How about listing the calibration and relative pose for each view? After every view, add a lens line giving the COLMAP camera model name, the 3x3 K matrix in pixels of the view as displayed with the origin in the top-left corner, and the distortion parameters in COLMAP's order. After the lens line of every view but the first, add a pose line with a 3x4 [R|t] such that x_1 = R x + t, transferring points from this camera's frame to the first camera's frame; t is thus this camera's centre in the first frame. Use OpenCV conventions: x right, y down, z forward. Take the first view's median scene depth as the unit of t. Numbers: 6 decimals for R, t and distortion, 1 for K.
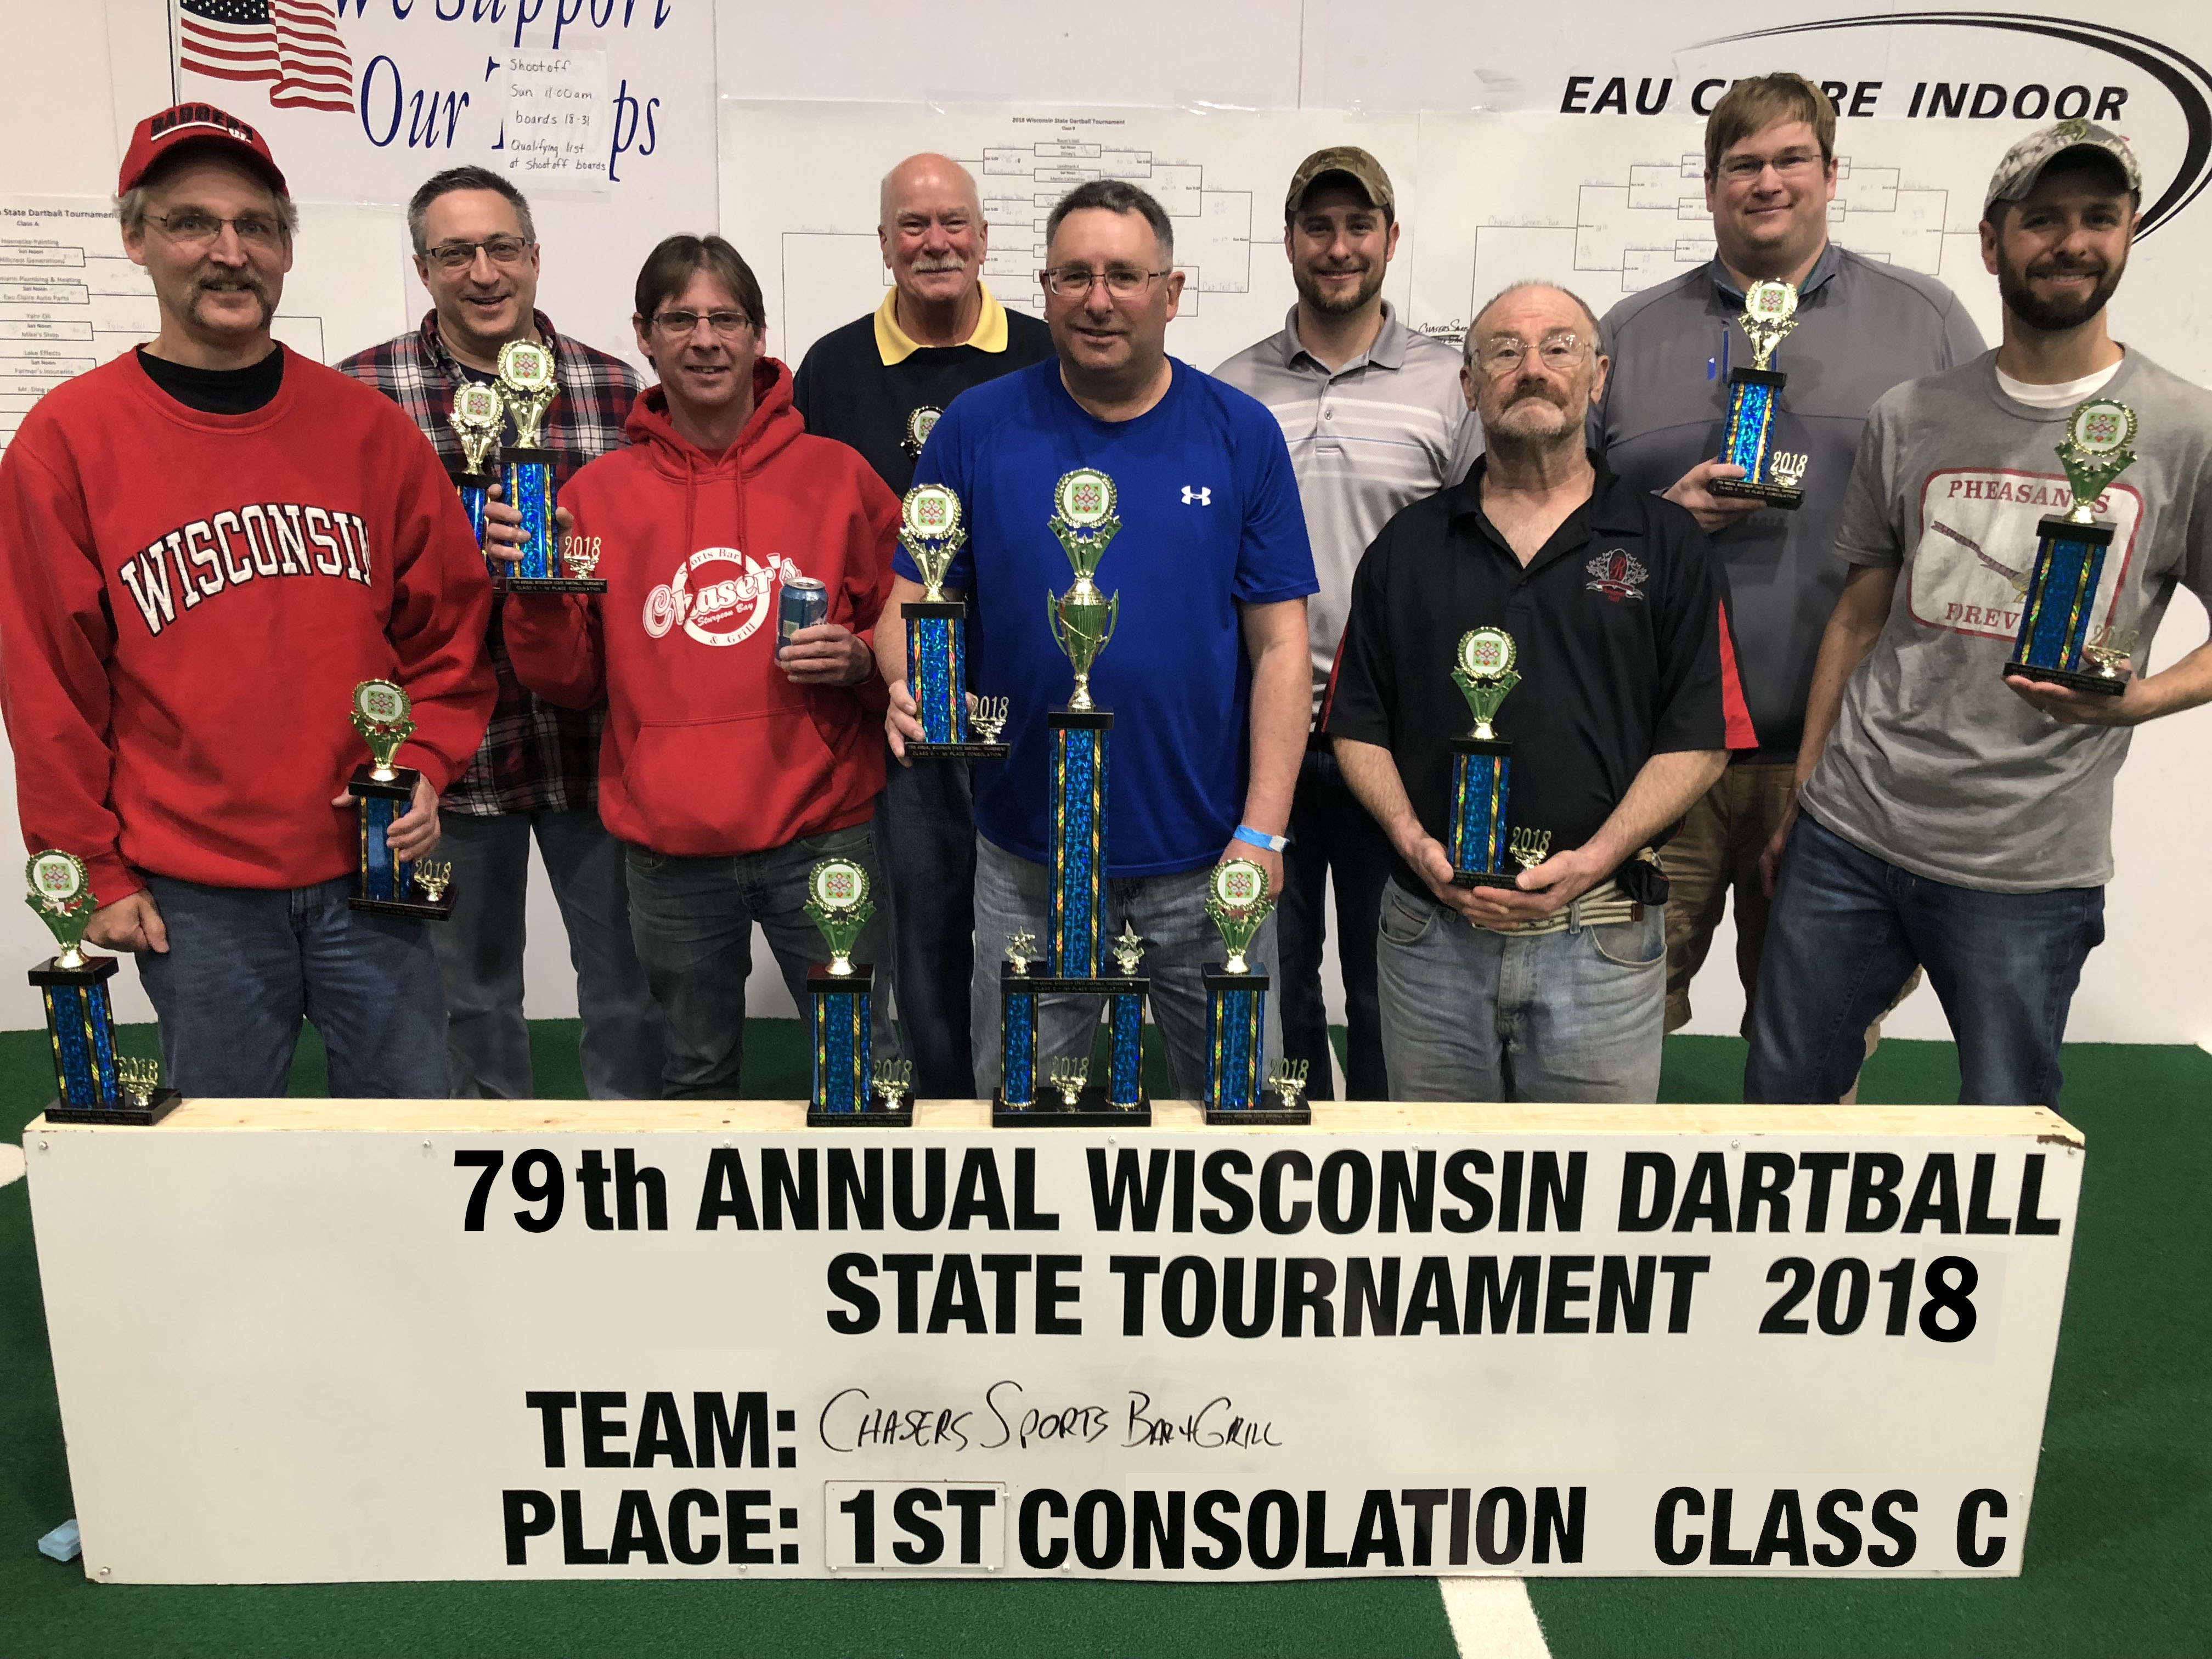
lens RADIAL K [[1804.0, 0, 1098.2], [0, 1804.0, 804.3], [0, 0, 1]] dist [0.009754, 0.003036]
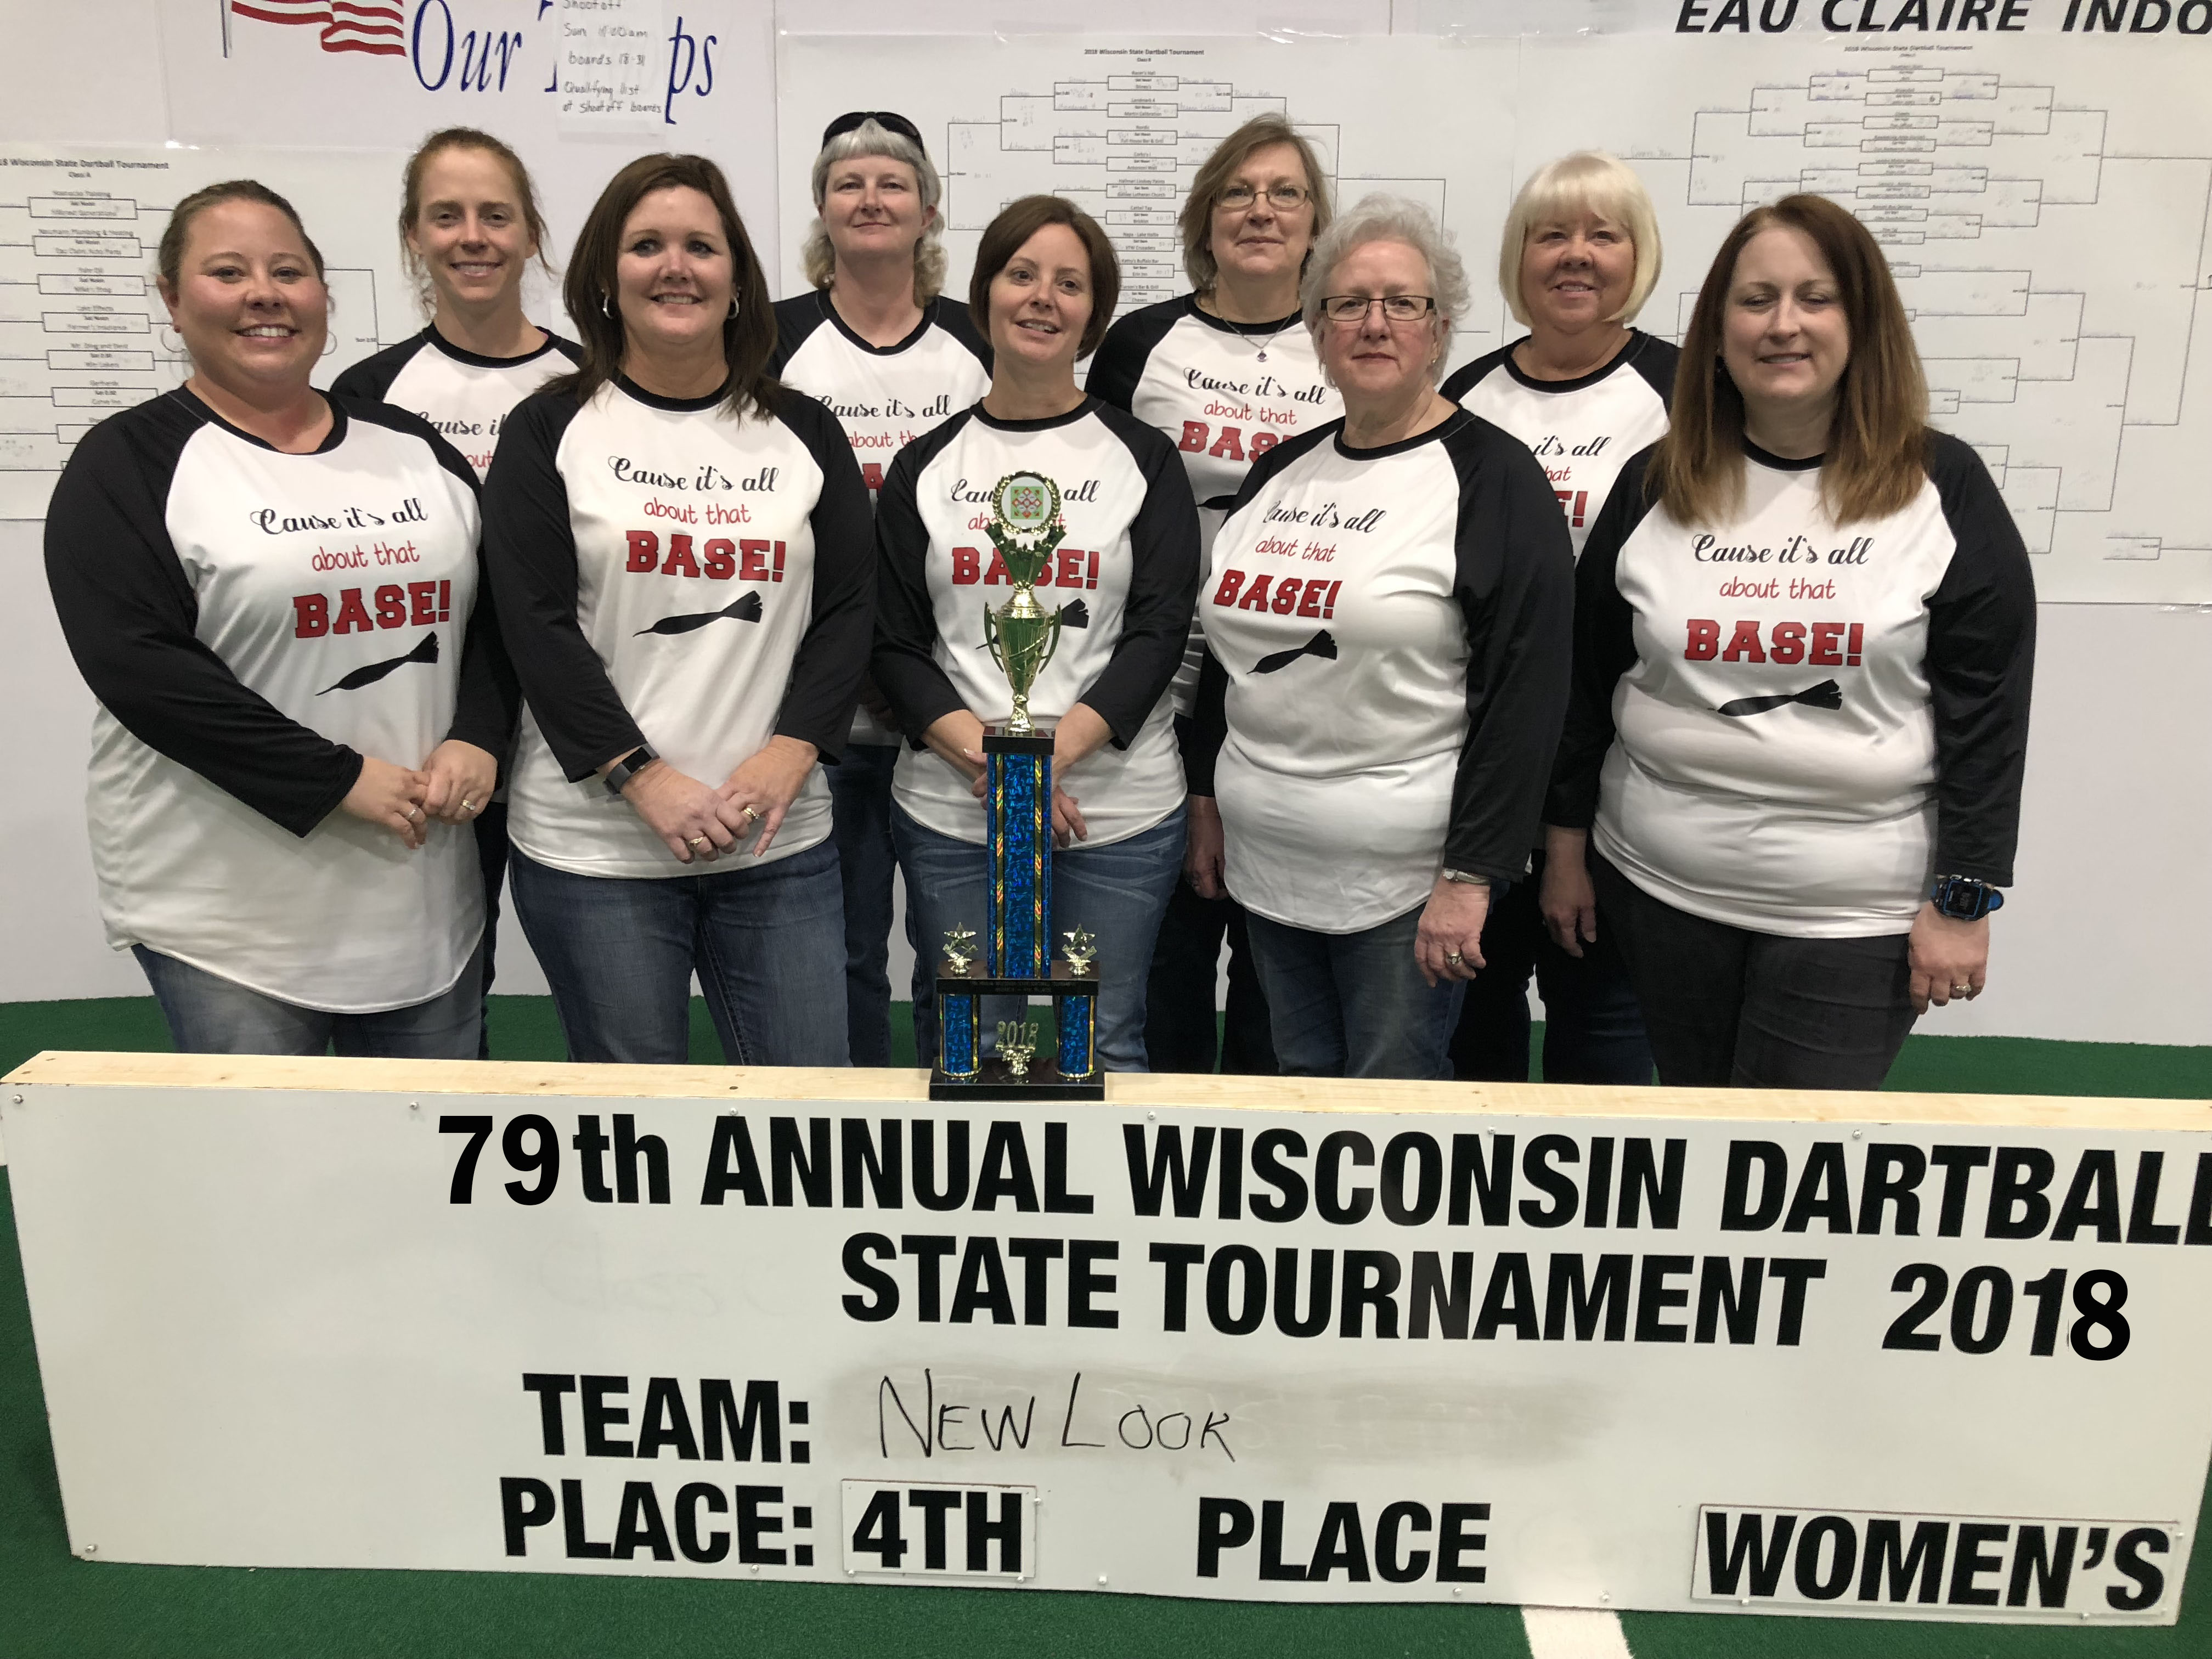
lens RADIAL K [[1799.3, 0, 1079.2], [0, 1799.3, 838.2], [0, 0, 1]] dist [0.011797, 0.002067]
pose [[0.997732, 0.009027, -0.066699, 0.029315], [-0.007981, 0.999841, 0.015921, 0.031427], [0.066832, -0.015352, 0.997646, 0.093878]]
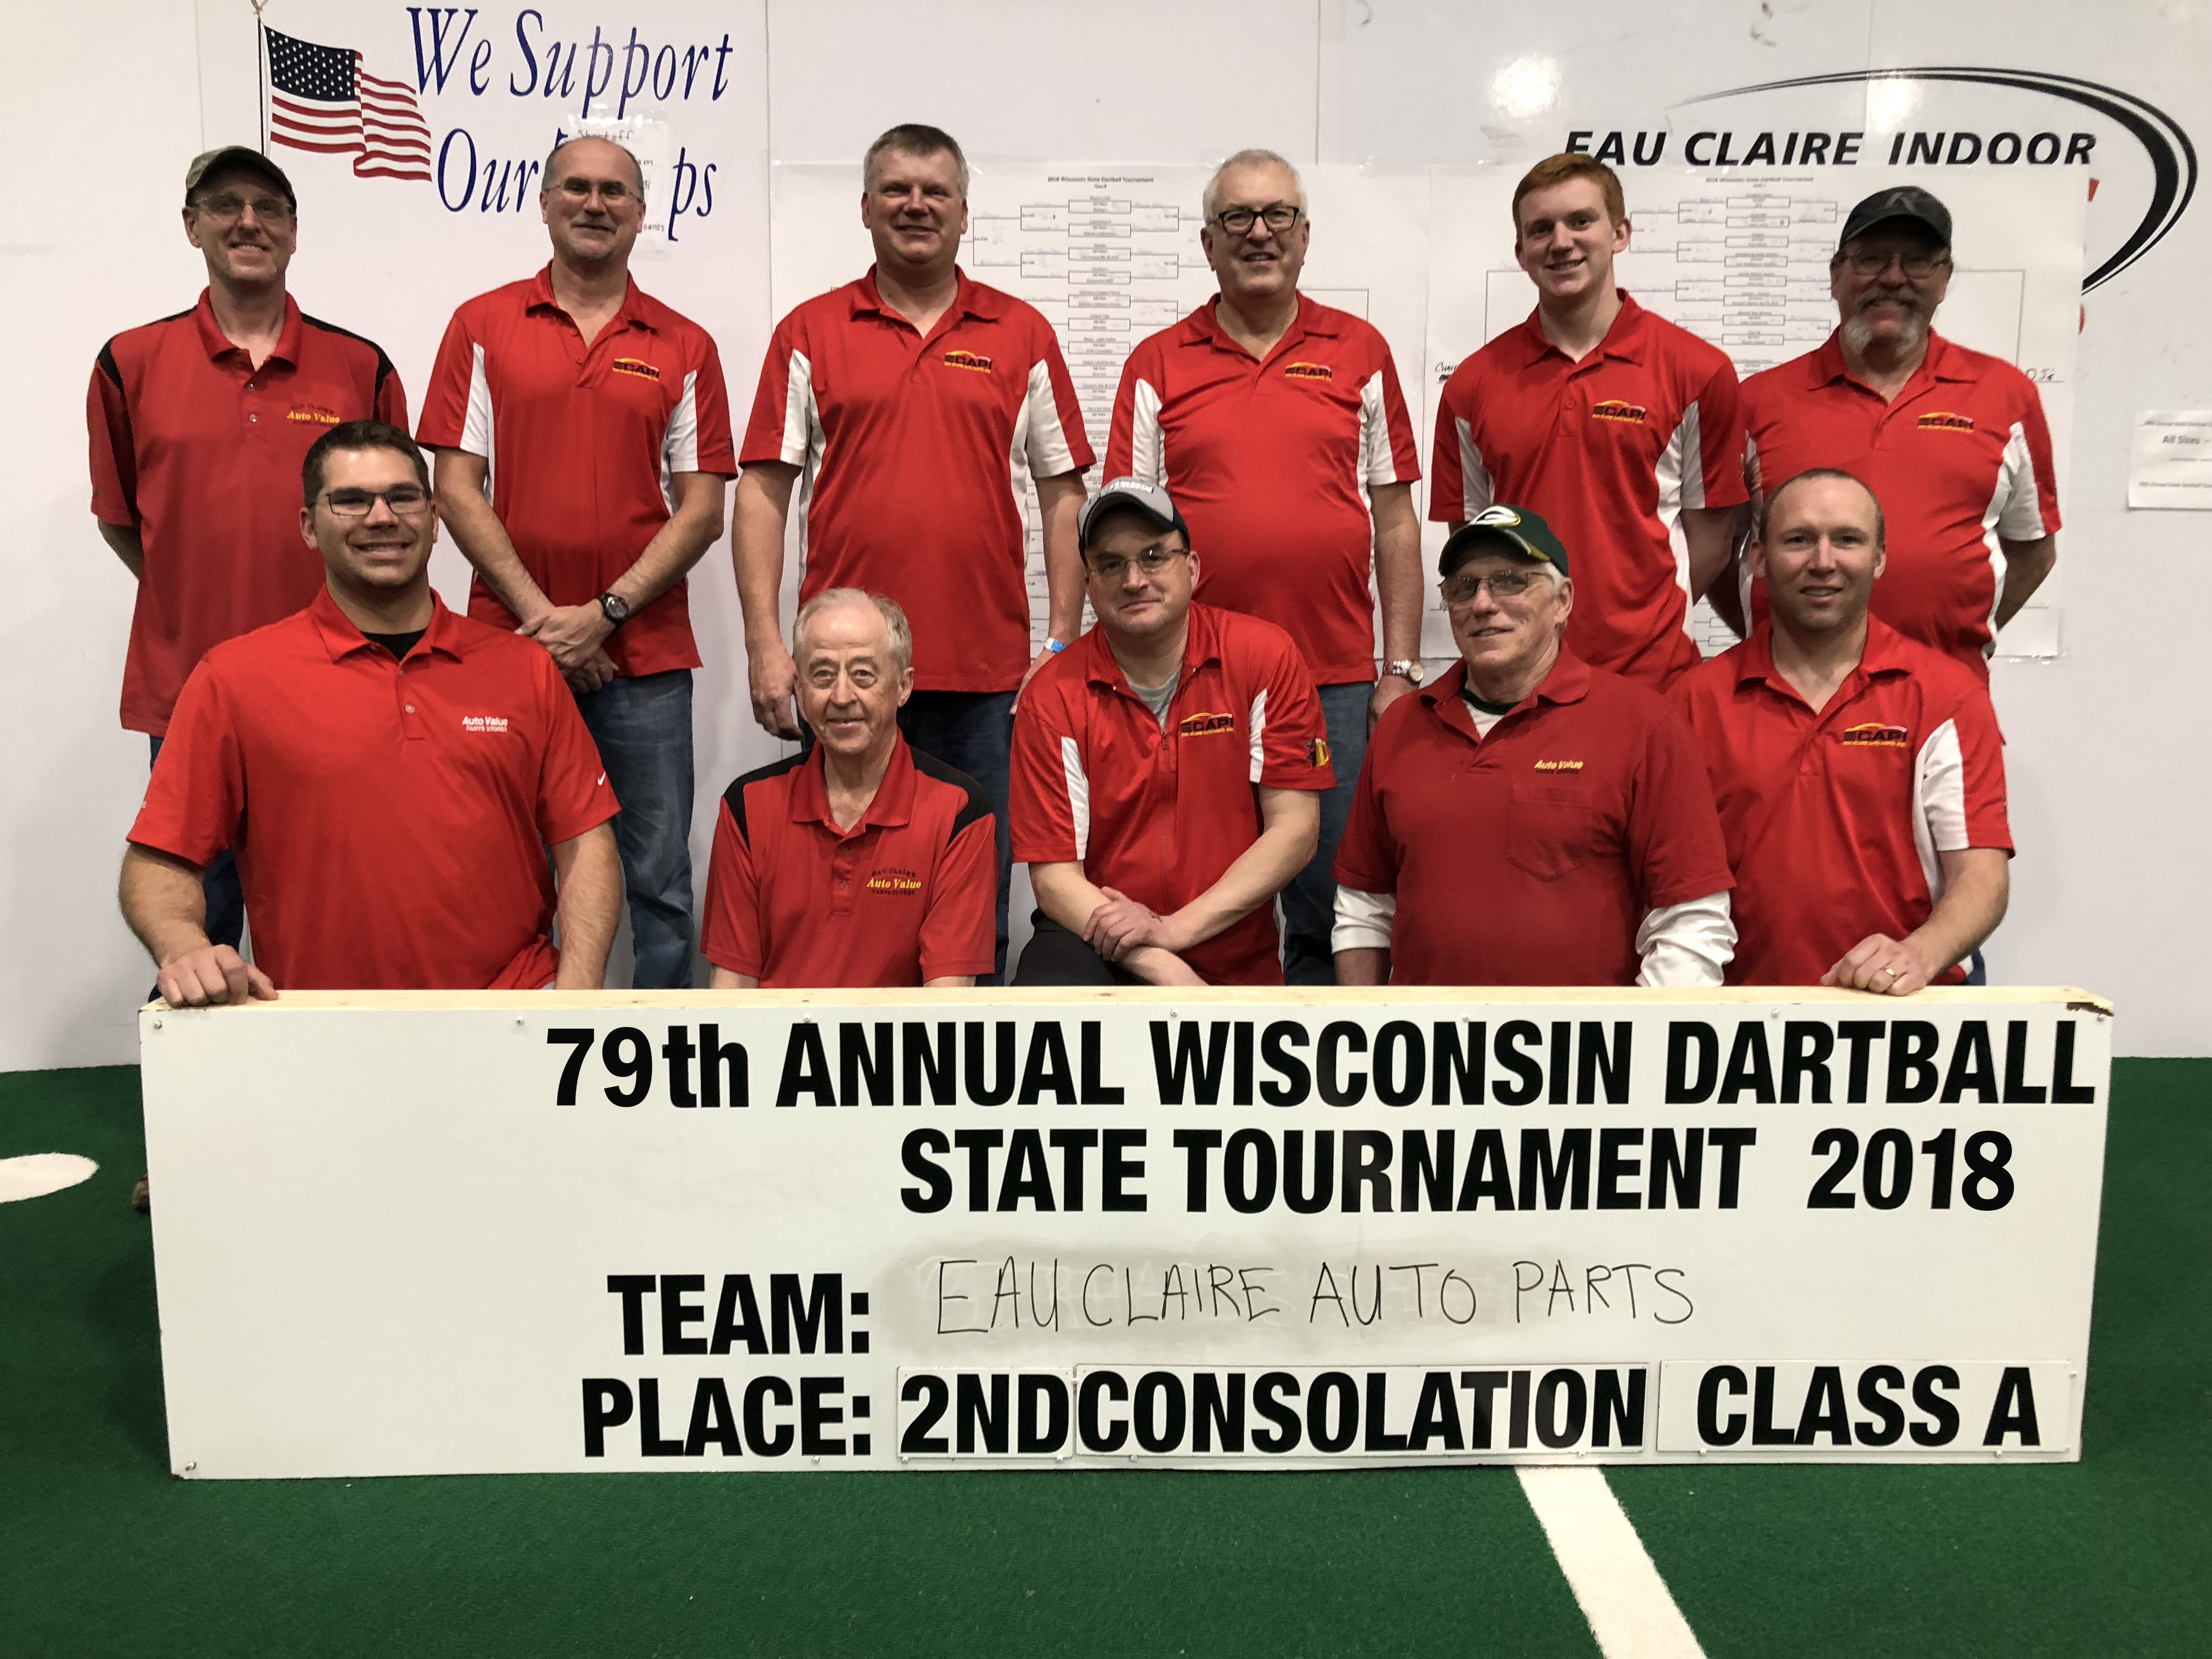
lens RADIAL K [[1802.3, 0, 1108.8], [0, 1802.3, 805.9], [0, 0, 1]] dist [0.016001, -0.006721]
pose [[0.999871, -0.015595, -0.003846, -0.023201], [0.015168, 0.995519, -0.093332, 0.157902], [0.005285, 0.093262, 0.995628, -0.044317]]
